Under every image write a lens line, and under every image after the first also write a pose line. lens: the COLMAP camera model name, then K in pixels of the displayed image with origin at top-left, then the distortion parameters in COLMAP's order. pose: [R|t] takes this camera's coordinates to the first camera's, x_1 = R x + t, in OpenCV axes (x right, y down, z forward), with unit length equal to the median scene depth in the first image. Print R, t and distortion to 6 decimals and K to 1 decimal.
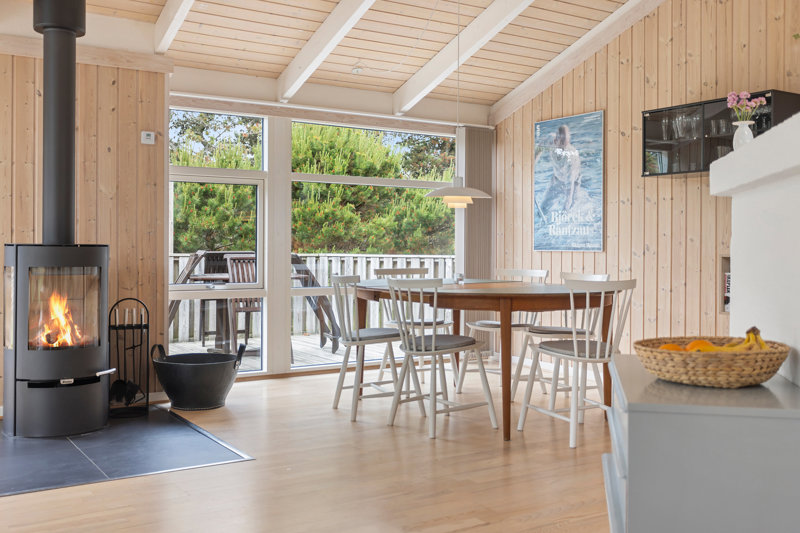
lens RADIAL K [[832.1, 0, 414.2], [0, 832.1, 252.7], [0, 0, 1]] dist [0.012639, 0.000000]
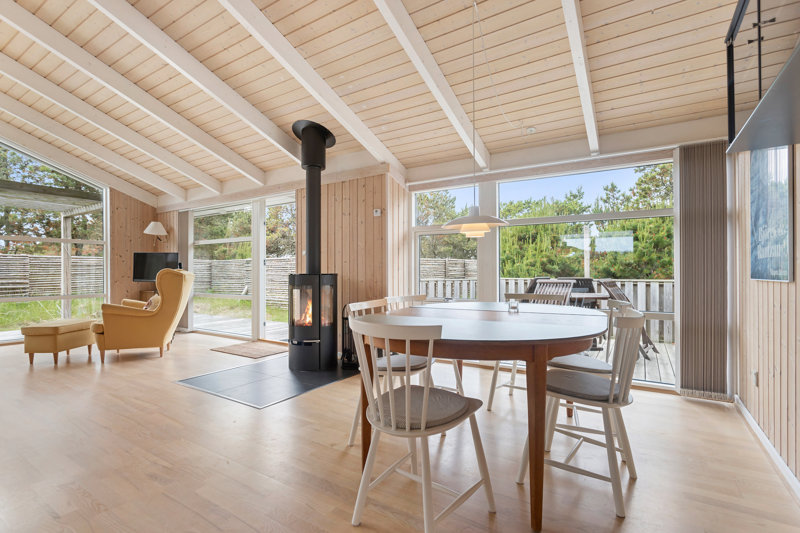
lens RADIAL K [[401.0, 0, 411.1], [0, 401.0, 264.1], [0, 0, 1]] dist [0.006344, -0.001477]
pose [[0.388027, -0.024588, -0.921320, 0.497355], [0.001477, 0.999659, -0.026056, -0.006973], [0.921647, 0.008749, 0.387931, 0.710128]]
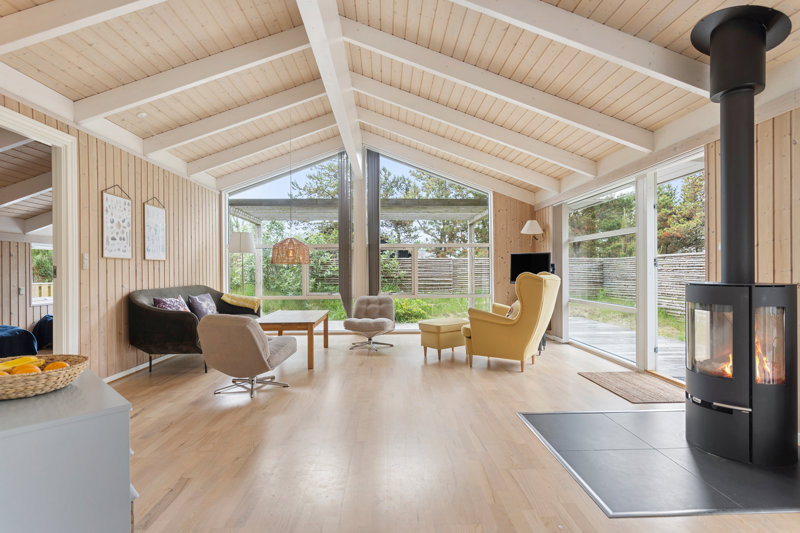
lens RADIAL K [[401.0, 0, 398.5], [0, 401.0, 269.8], [0, 0, 1]] dist [0.006344, -0.001477]
pose [[-0.542059, -0.000864, -0.840340, 0.245591], [-0.000540, 1.000000, -0.000680, -0.025843], [0.840340, 0.000086, -0.542060, 0.772225]]
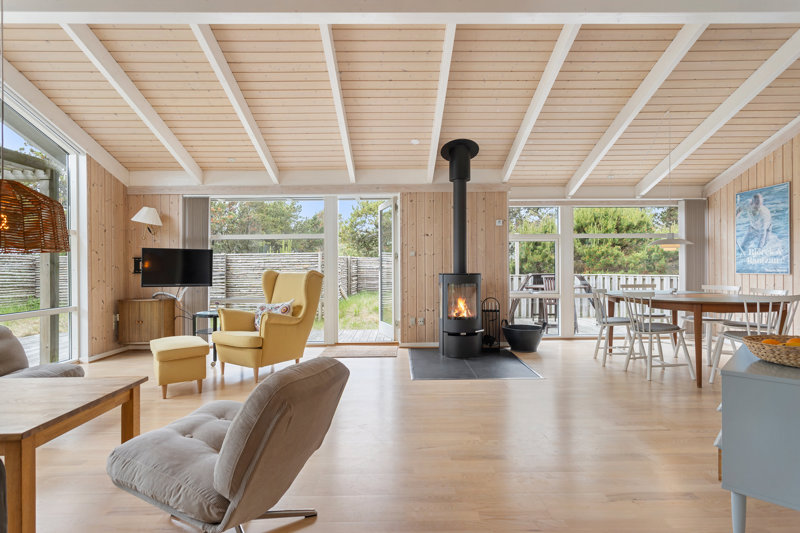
lens RADIAL K [[434.7, 0, 397.4], [0, 434.7, 267.9], [0, 0, 1]] dist [0.012833, 0.000946]
pose [[0.832885, -0.011981, -0.553316, 0.076124], [0.010467, 0.999928, -0.005896, -0.017042], [0.553347, -0.000881, 0.832950, -0.072969]]
